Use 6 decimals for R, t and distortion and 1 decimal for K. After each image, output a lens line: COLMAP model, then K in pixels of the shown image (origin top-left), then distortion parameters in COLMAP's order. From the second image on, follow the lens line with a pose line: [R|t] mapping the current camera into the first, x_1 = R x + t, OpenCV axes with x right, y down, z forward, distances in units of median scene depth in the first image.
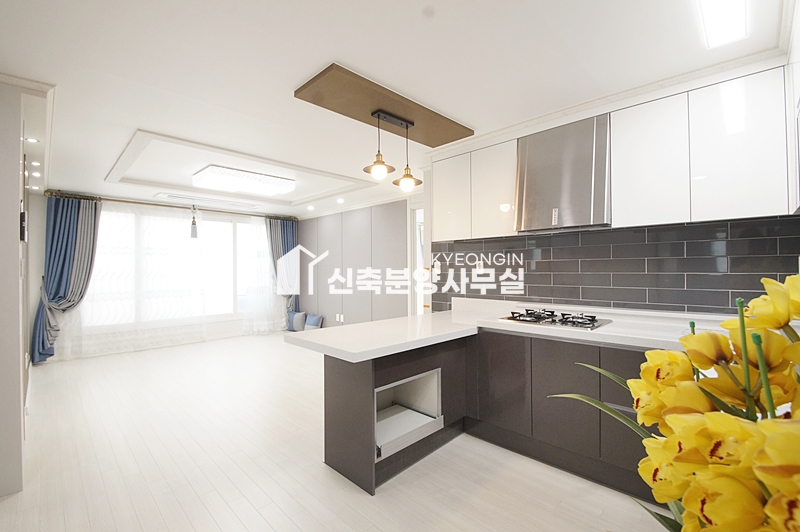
lens RADIAL K [[354.5, 0, 400.0], [0, 354.5, 266.0], [0, 0, 1]] dist [0.023997, -0.023286]
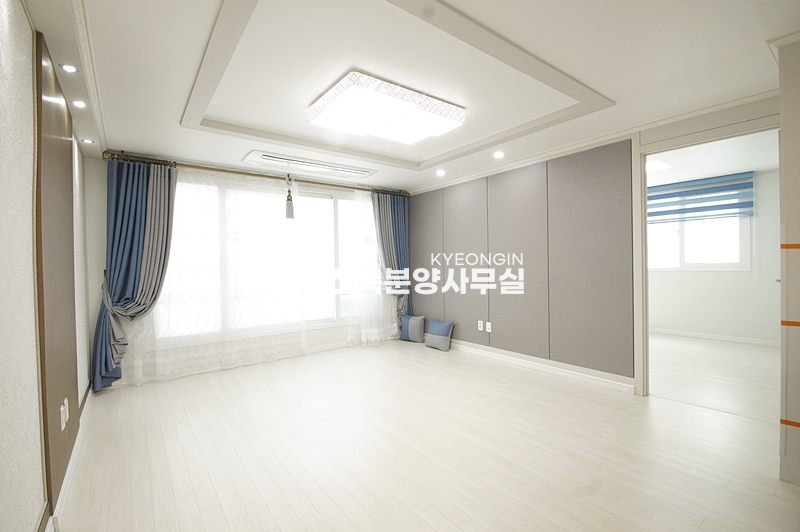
lens RADIAL K [[354.5, 0, 400.0], [0, 354.5, 266.0], [0, 0, 1]] dist [0.023997, -0.023286]
pose [[0.990325, -0.010626, -0.138362, -0.271313], [0.012697, 0.999820, 0.014099, 0.015221], [0.138188, -0.015720, 0.990281, 0.319167]]
